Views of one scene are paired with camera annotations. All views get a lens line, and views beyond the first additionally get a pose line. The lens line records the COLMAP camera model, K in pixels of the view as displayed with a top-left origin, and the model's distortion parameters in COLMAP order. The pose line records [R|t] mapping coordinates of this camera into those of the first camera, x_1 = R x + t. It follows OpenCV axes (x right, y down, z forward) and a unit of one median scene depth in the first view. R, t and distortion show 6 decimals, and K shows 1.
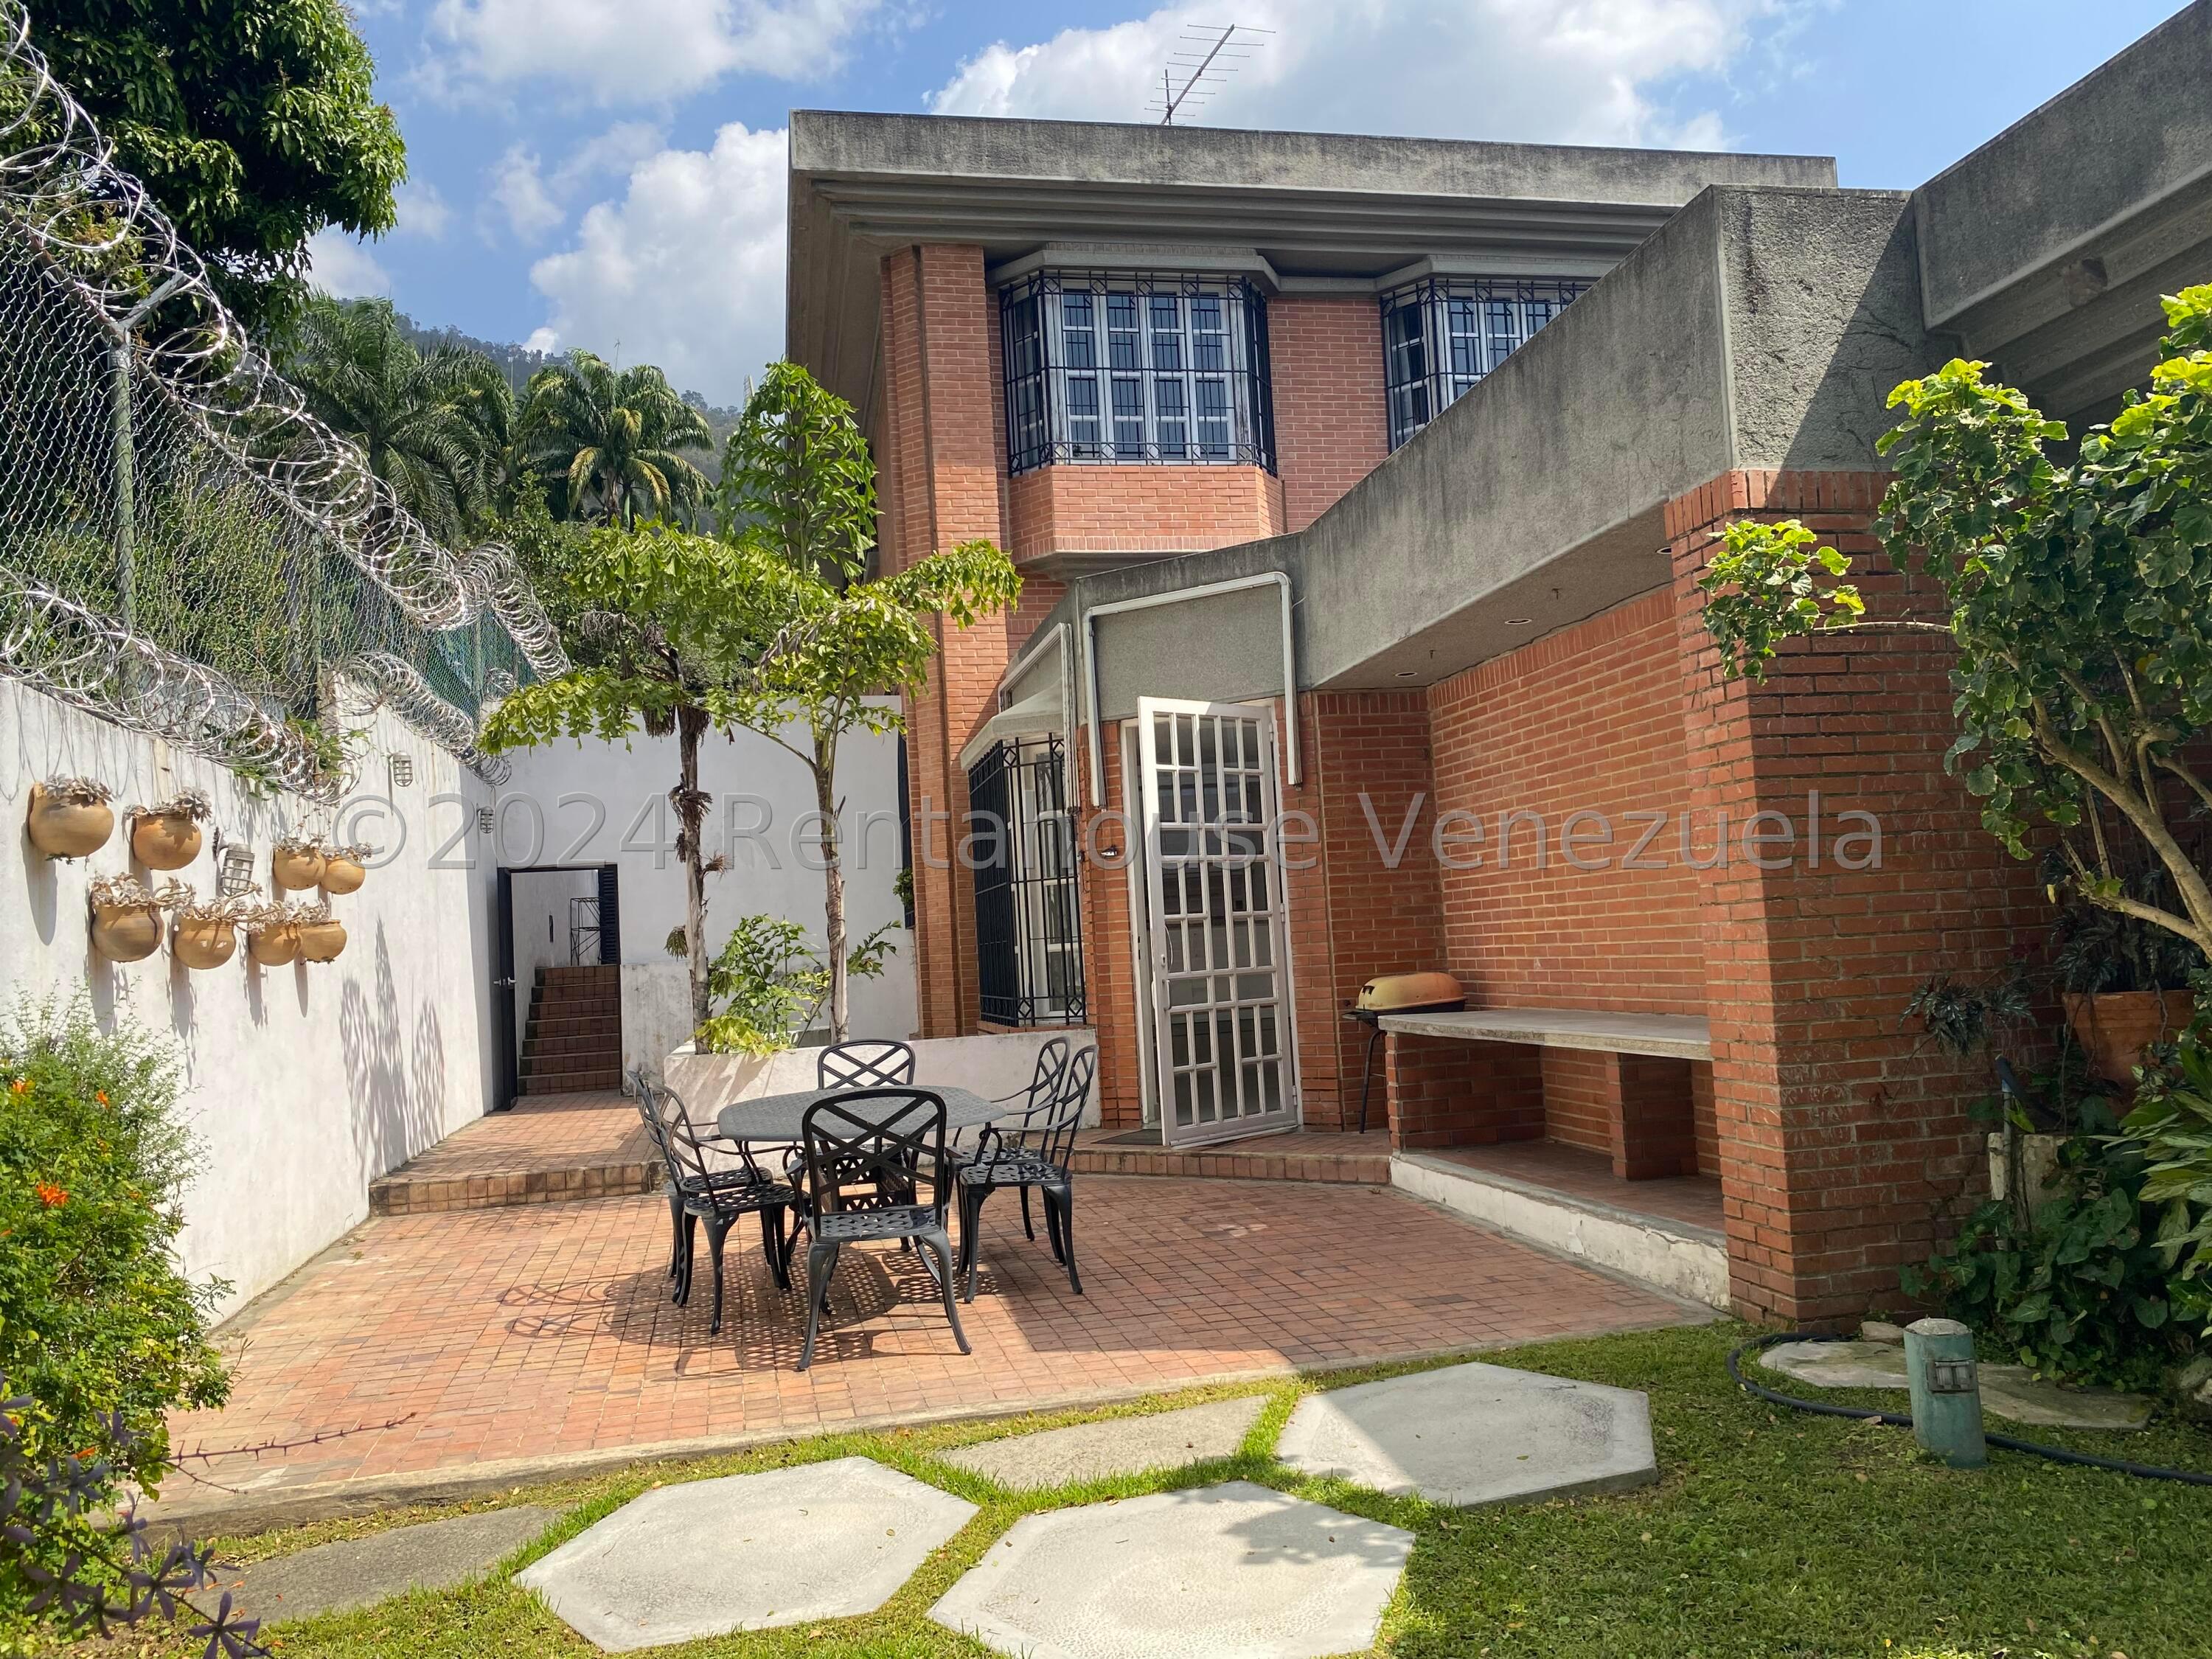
lens RADIAL K [[1695.5, 0, 1100.8], [0, 1695.5, 858.7], [0, 0, 1]] dist [0.033490, -0.004366]
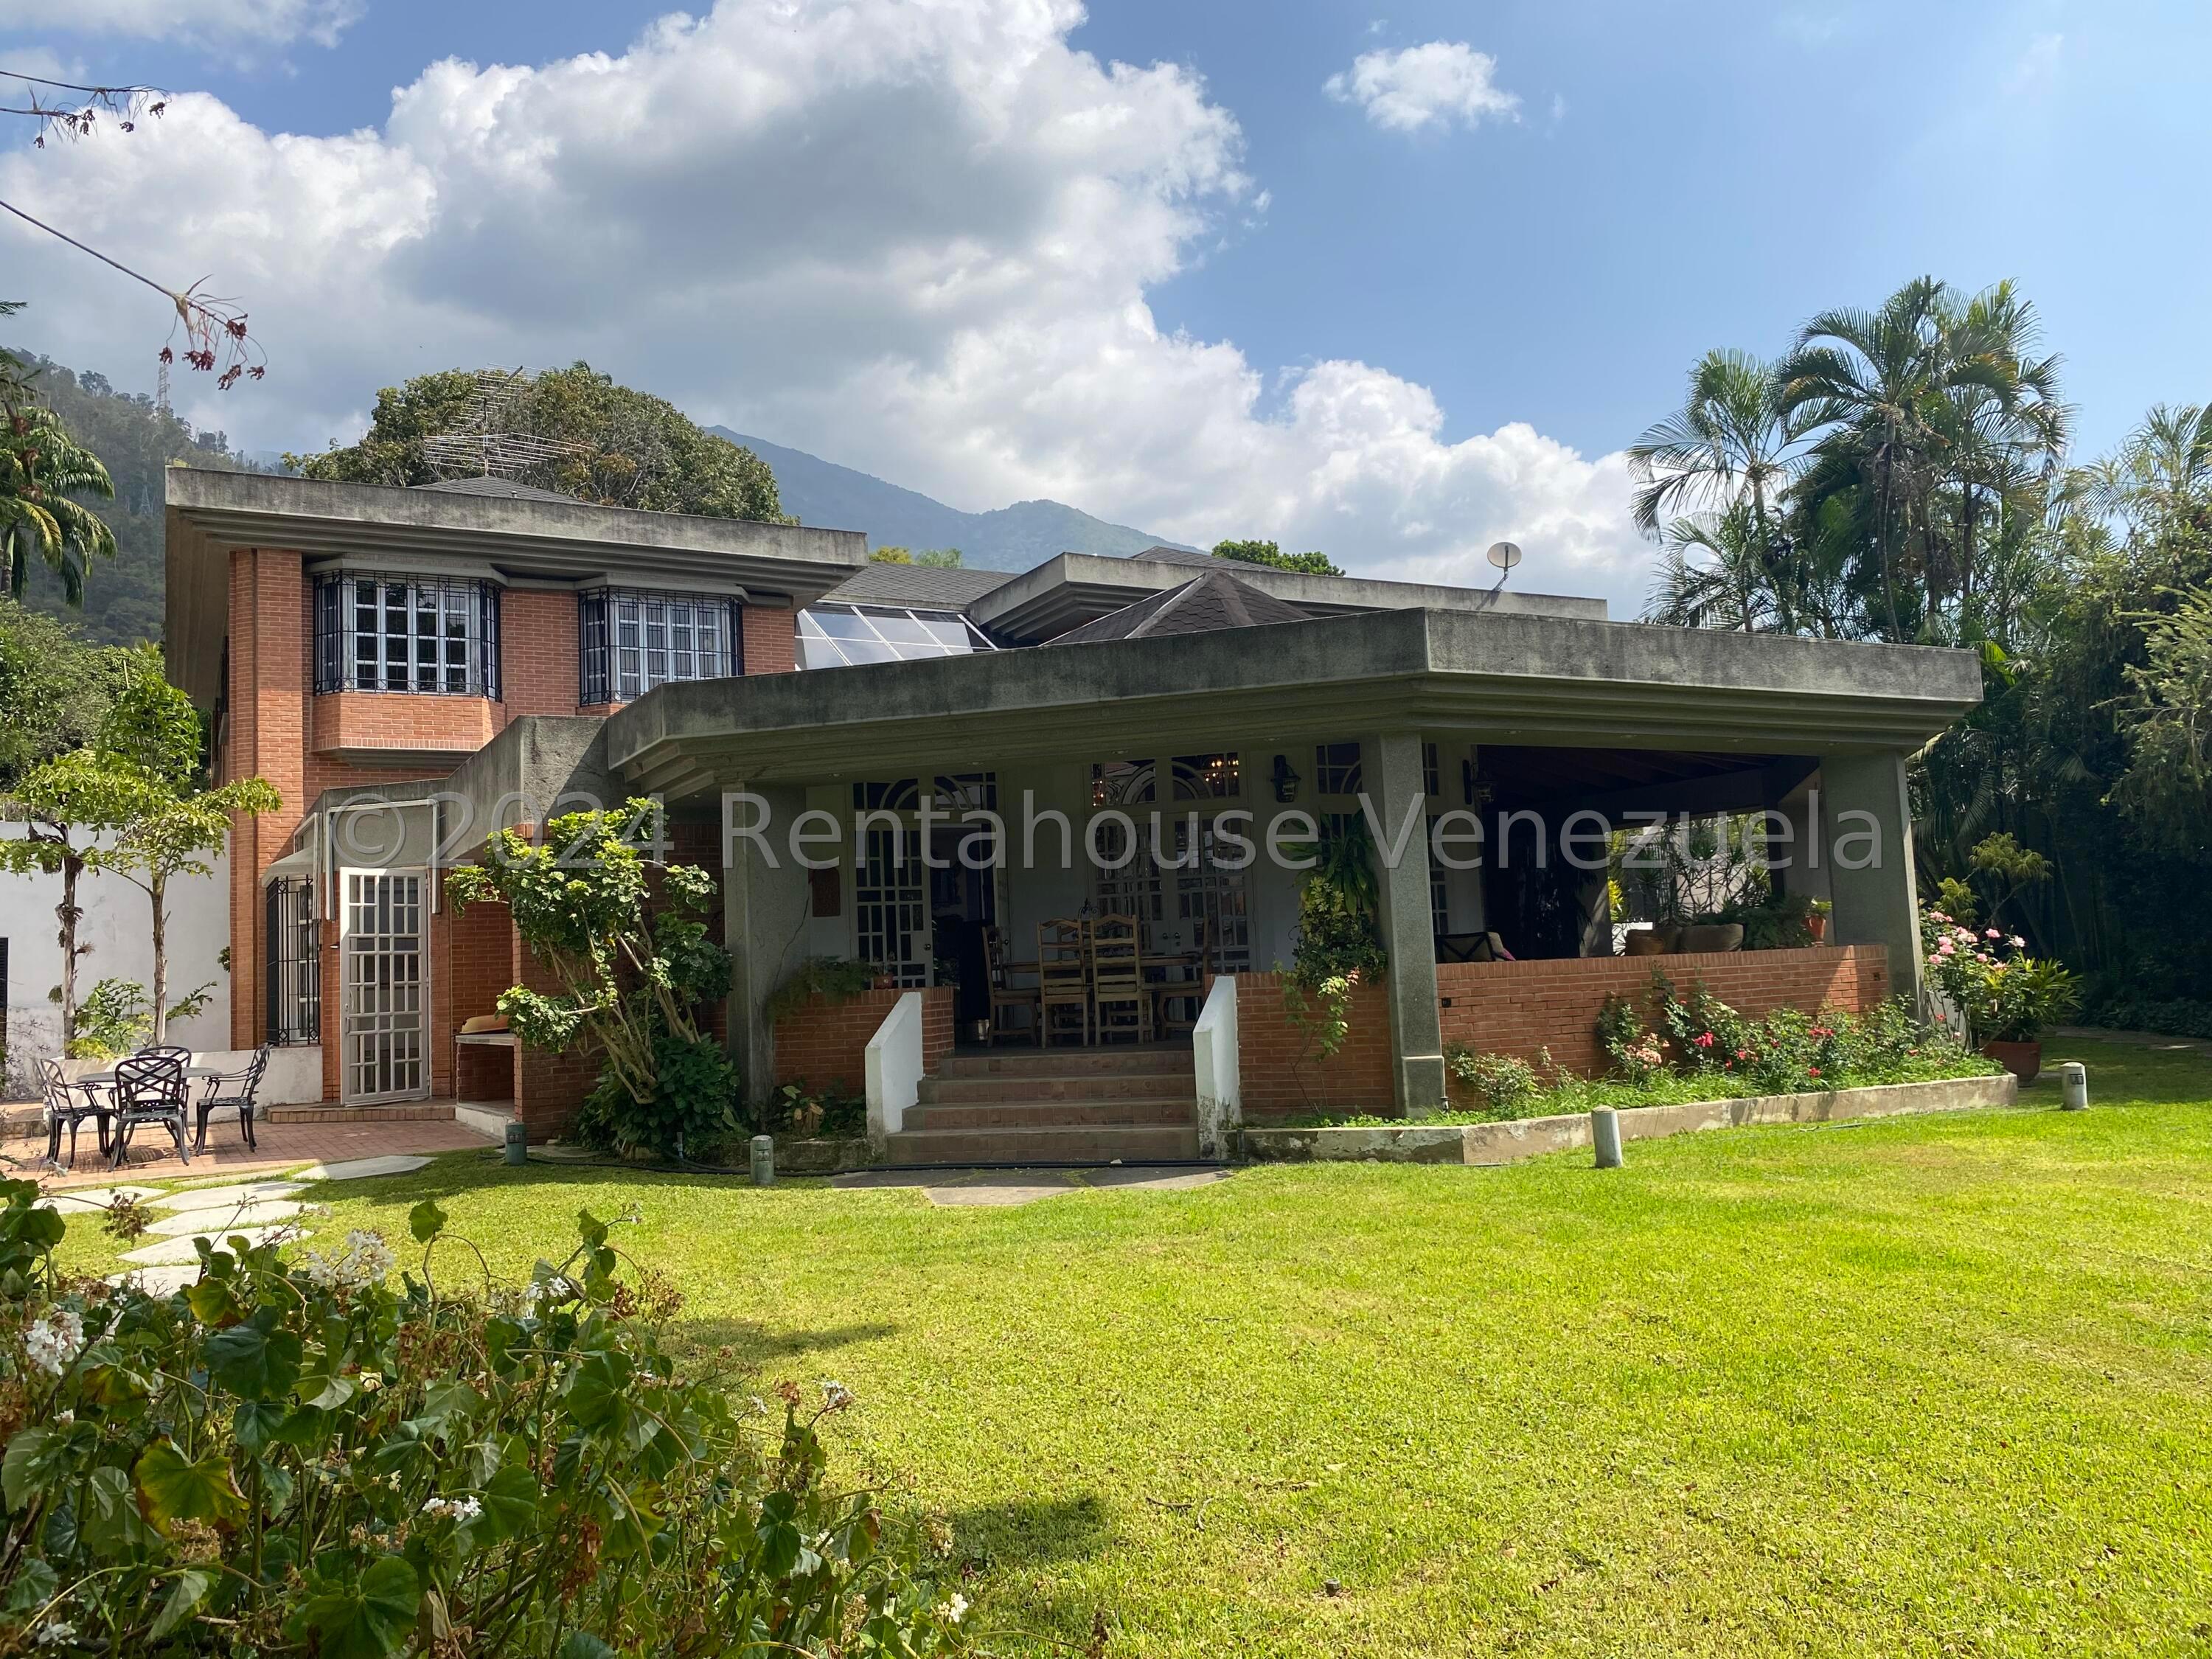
lens RADIAL K [[1676.4, 0, 1106.0], [0, 1676.4, 829.5], [0, 0, 1]] dist [-0.009230, -0.002641]
pose [[0.948391, 0.039668, 0.314613, 0.169399], [-0.023852, 0.998258, -0.053965, -0.039868], [-0.316206, 0.043676, 0.947685, -0.726403]]
